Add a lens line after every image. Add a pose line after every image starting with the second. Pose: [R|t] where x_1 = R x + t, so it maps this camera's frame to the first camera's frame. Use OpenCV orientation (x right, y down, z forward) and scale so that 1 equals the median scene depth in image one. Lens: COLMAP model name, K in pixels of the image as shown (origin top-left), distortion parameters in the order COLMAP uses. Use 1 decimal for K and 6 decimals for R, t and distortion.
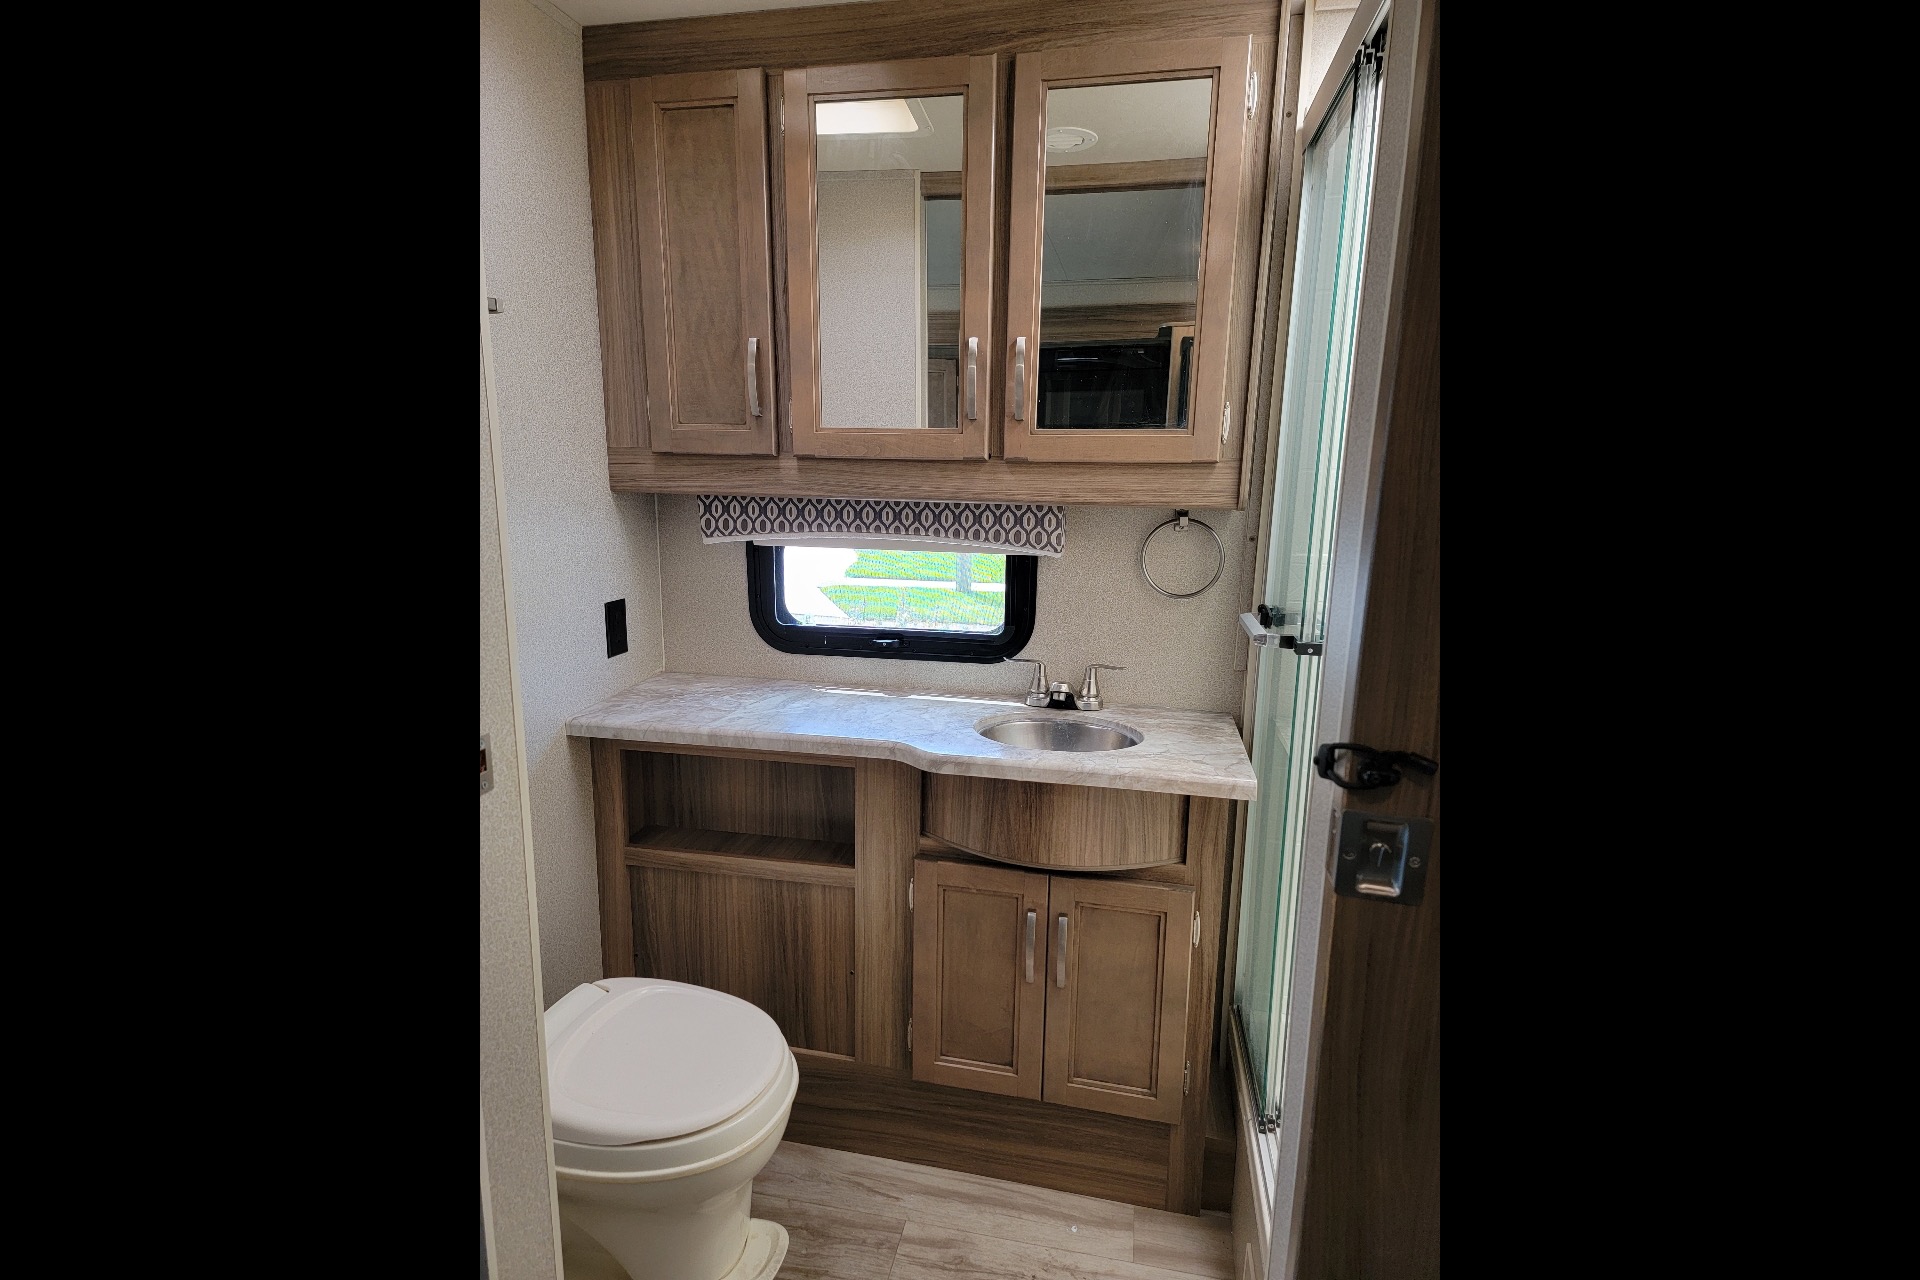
lens RADIAL K [[888.1, 0, 946.4], [0, 888.1, 639.8], [0, 0, 1]] dist [0.013139, -0.001090]
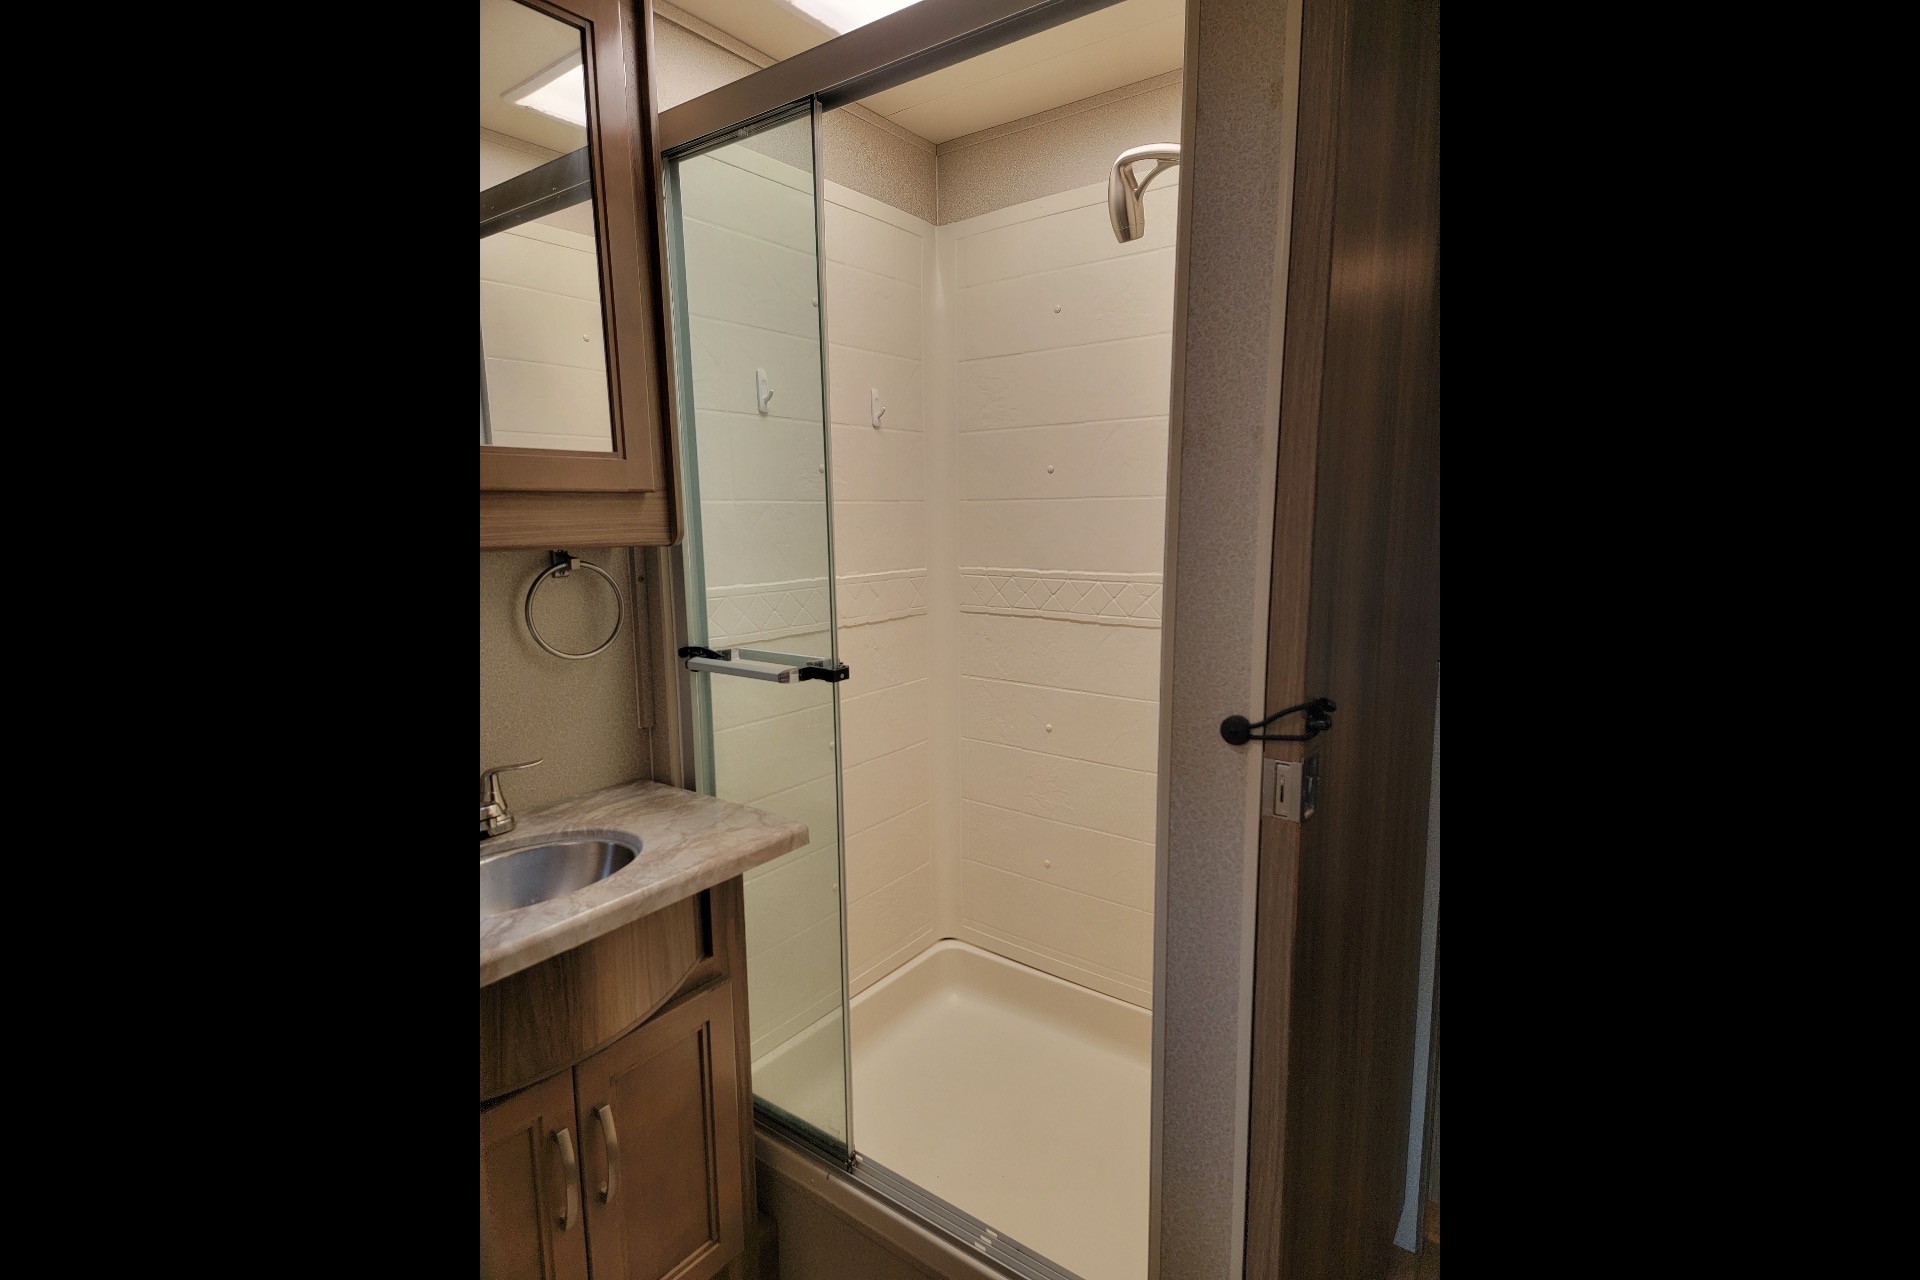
lens RADIAL K [[888.1, 0, 951.4], [0, 888.1, 636.1], [0, 0, 1]] dist [0.013139, -0.001090]
pose [[0.407810, -0.154974, 0.899819, -0.351759], [0.198798, 0.976919, 0.078155, -0.067851], [-0.891162, 0.147010, 0.429206, 0.370071]]
